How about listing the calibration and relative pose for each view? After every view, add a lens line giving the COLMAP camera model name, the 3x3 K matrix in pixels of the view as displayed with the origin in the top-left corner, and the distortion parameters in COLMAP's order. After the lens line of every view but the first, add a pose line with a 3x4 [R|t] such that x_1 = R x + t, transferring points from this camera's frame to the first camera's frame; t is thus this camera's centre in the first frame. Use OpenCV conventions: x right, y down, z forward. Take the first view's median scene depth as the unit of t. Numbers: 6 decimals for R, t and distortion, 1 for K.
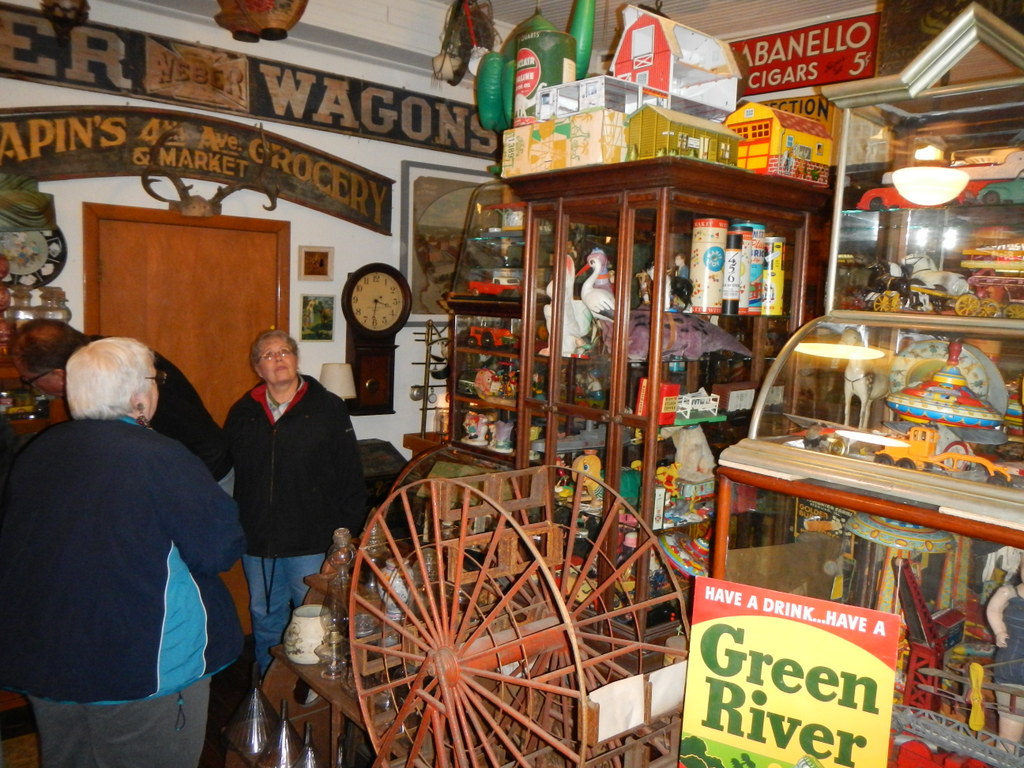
lens RADIAL K [[860.7, 0, 511.4], [0, 860.7, 387.4], [0, 0, 1]] dist [0.008029, -0.010131]
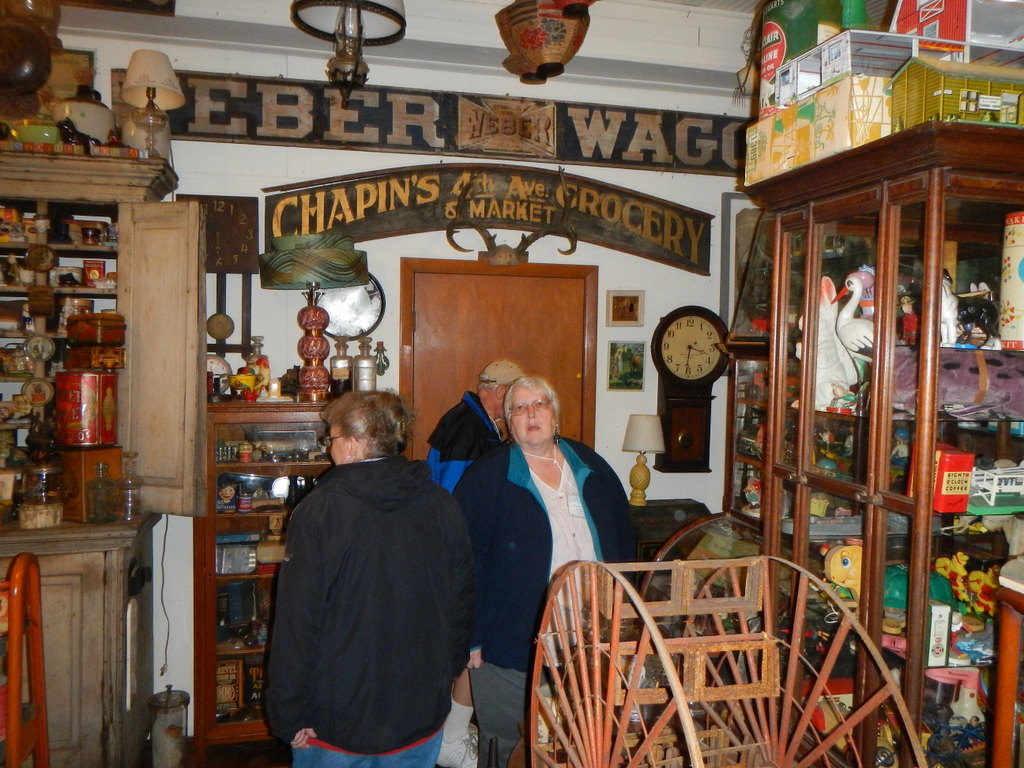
lens RADIAL K [[860.7, 0, 512.0], [0, 860.7, 377.9], [0, 0, 1]] dist [0.008029, -0.010131]
pose [[0.894434, 0.001777, -0.447196, 0.099974], [-0.033746, 0.997409, -0.063532, -0.004618], [0.445925, 0.071916, 0.892177, 0.130044]]
